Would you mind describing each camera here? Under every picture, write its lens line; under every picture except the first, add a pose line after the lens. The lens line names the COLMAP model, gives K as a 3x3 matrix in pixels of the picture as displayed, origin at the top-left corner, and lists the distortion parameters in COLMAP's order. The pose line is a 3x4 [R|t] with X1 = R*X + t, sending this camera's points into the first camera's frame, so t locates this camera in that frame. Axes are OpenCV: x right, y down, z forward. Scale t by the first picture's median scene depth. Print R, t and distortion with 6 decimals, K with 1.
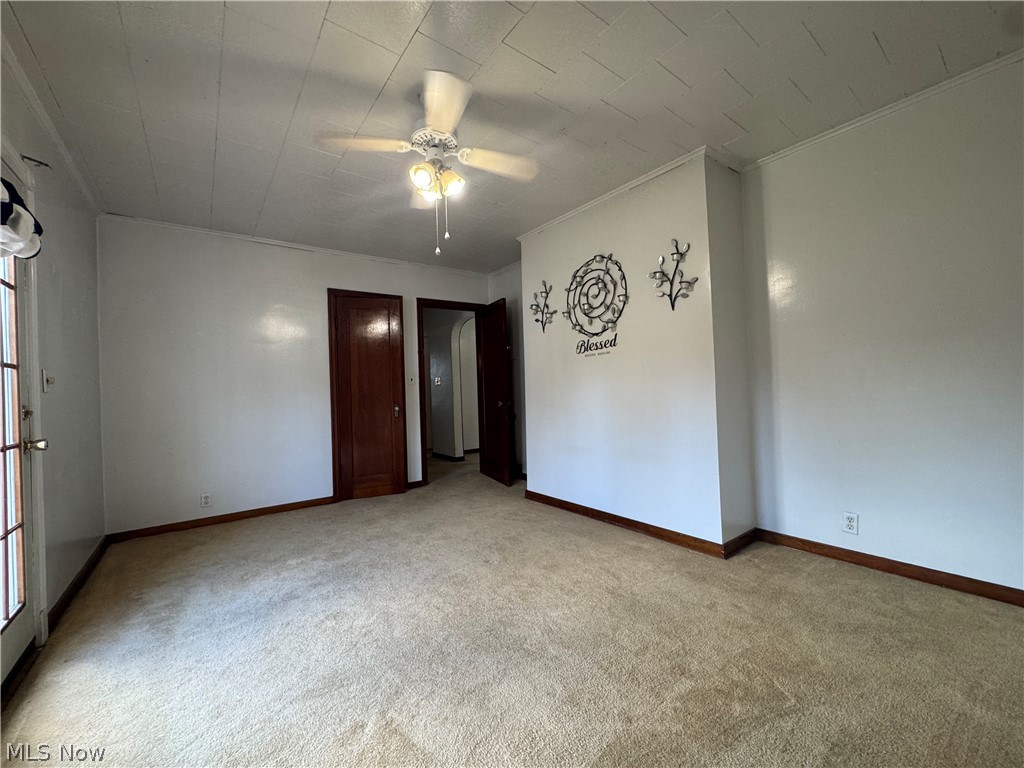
lens RADIAL K [[411.2, 0, 512.0], [0, 411.2, 384.0], [0, 0, 1]] dist [-0.002790, -0.000144]
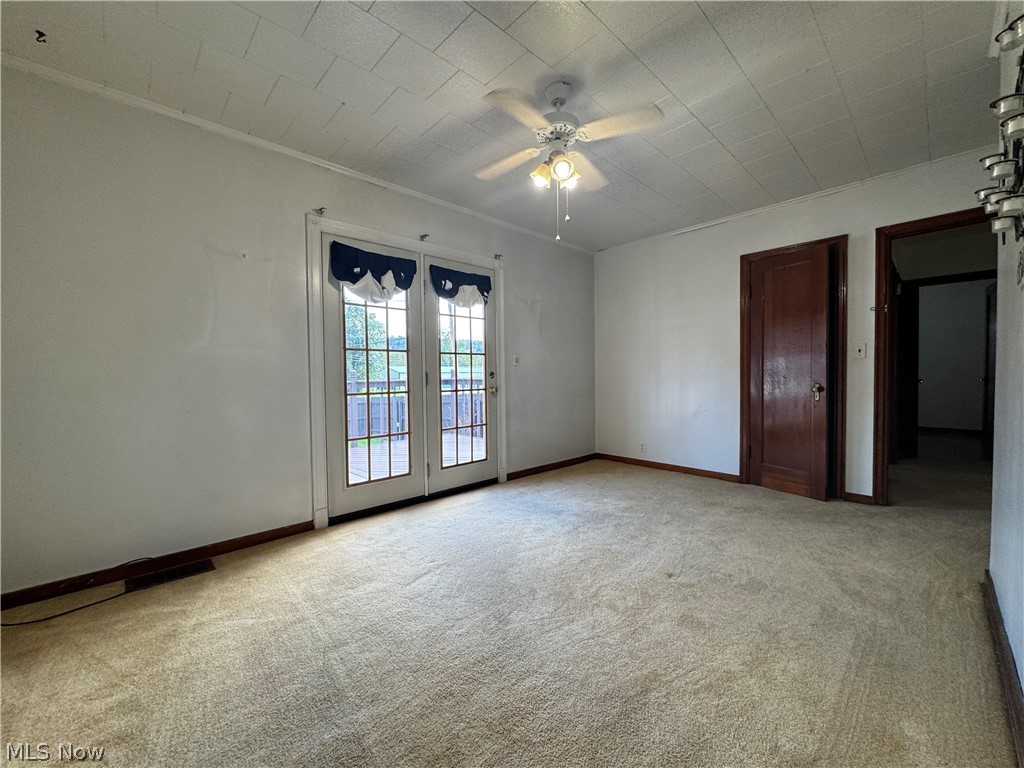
lens RADIAL K [[411.2, 0, 512.0], [0, 411.2, 384.0], [0, 0, 1]] dist [-0.002790, -0.000144]
pose [[0.111018, 0.057012, -0.992182, 0.597863], [0.015521, 0.998132, 0.059090, -0.006632], [0.993697, -0.021960, 0.109926, 0.505906]]
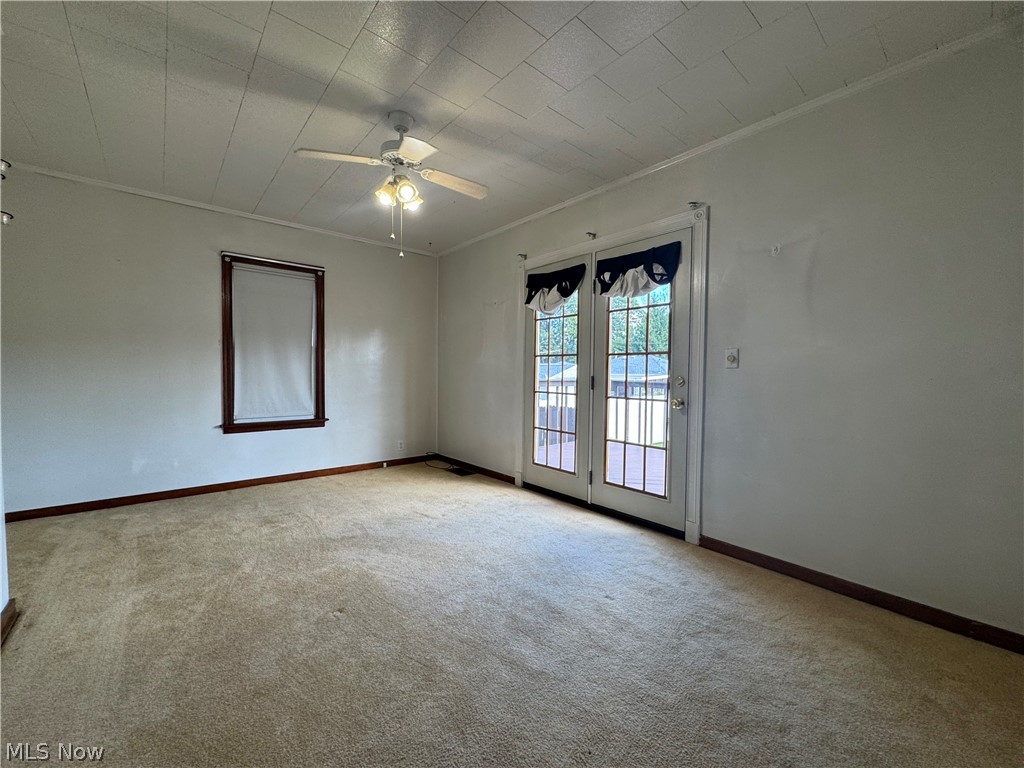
lens RADIAL K [[411.2, 0, 512.0], [0, 411.2, 384.0], [0, 0, 1]] dist [-0.002790, -0.000144]
pose [[-0.997858, 0.023956, -0.060871, -0.275066], [0.022520, 0.999454, 0.024179, 0.015391], [0.061417, 0.022756, -0.997853, 1.466069]]
